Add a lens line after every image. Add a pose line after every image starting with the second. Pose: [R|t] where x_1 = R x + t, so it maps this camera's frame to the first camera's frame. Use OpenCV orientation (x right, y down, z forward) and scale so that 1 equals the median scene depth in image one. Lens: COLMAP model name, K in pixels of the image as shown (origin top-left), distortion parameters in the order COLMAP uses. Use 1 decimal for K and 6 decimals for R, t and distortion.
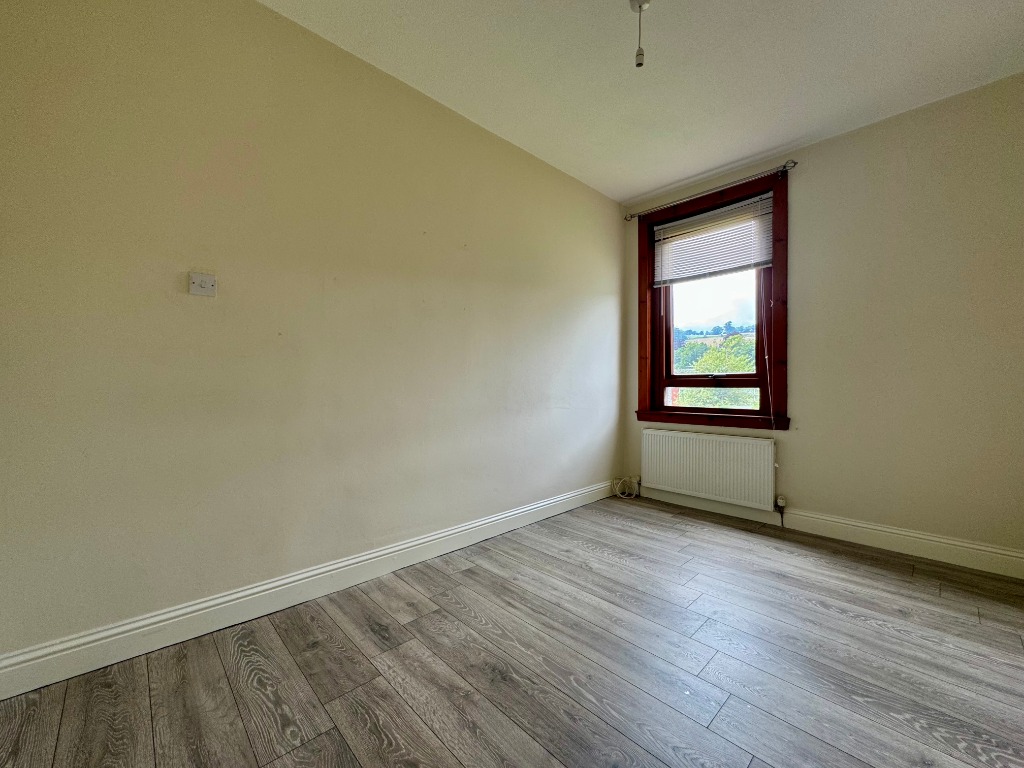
lens RADIAL K [[409.4, 0, 512.0], [0, 409.4, 384.0], [0, 0, 1]] dist [-0.001712, -0.000087]
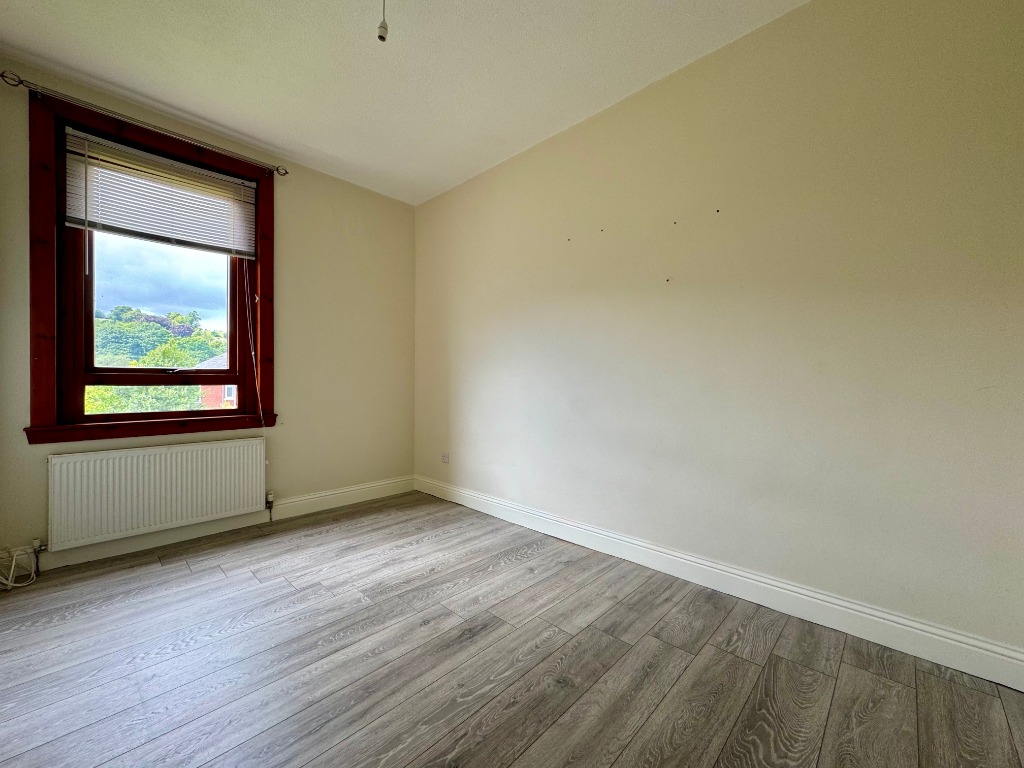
lens RADIAL K [[409.4, 0, 512.0], [0, 409.4, 384.0], [0, 0, 1]] dist [-0.001712, -0.000087]
pose [[-0.041658, -0.011926, 0.999061, -0.374217], [-0.004920, 0.999919, 0.011731, -0.007756], [-0.999120, -0.004427, -0.041713, 0.439761]]
